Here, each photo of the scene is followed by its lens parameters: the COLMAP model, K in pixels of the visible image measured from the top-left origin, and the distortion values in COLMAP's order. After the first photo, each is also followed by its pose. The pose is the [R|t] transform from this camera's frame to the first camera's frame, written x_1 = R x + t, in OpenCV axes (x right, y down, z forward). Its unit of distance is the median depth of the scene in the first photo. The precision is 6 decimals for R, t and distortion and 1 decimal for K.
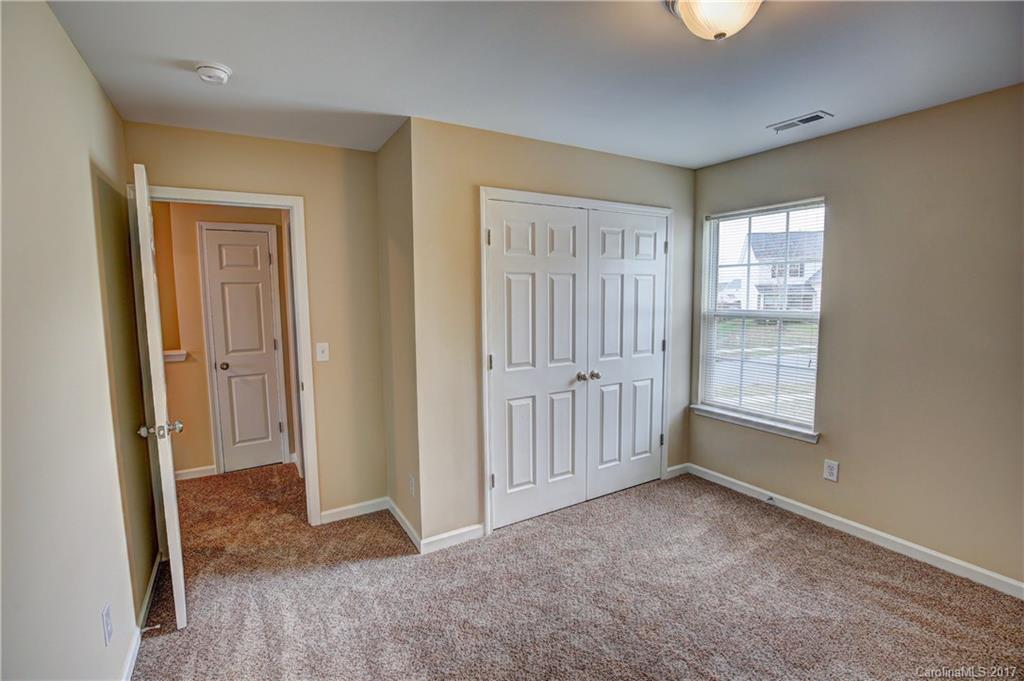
lens RADIAL K [[469.5, 0, 512.0], [0, 469.5, 340.5], [0, 0, 1]] dist [-0.041141, -0.000285]
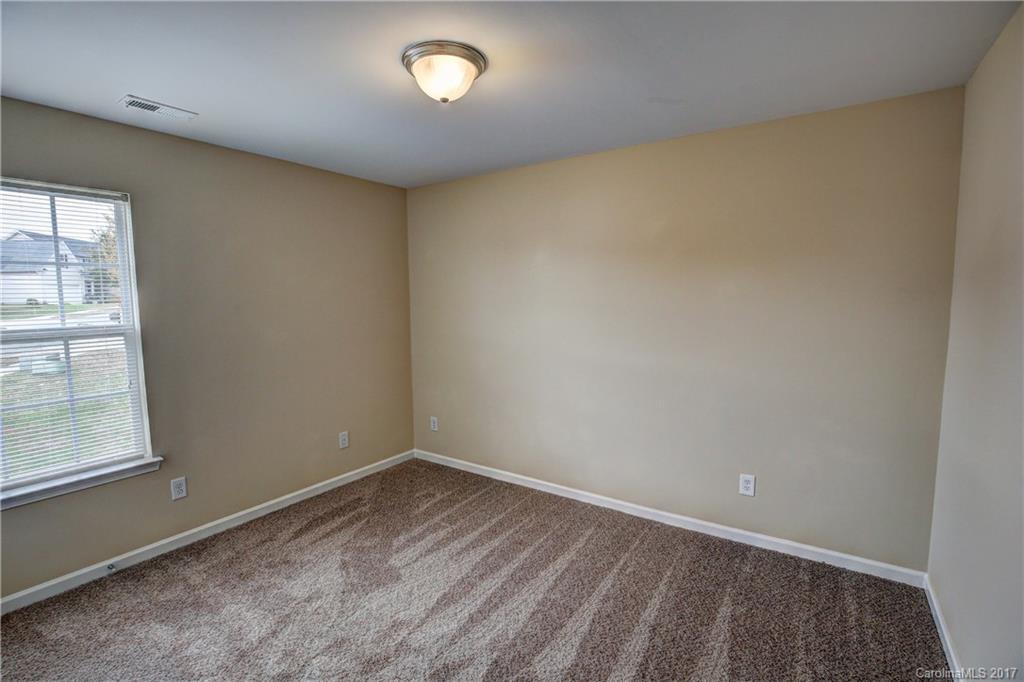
lens RADIAL K [[465.6, 0, 508.5], [0, 465.6, 341.1], [0, 0, 1]] dist [-0.036885, 0.006702]
pose [[-0.421053, -0.073543, 0.904050, -0.438619], [0.103350, 0.986326, 0.128371, -0.071181], [-0.901129, 0.147484, -0.407695, 0.742156]]
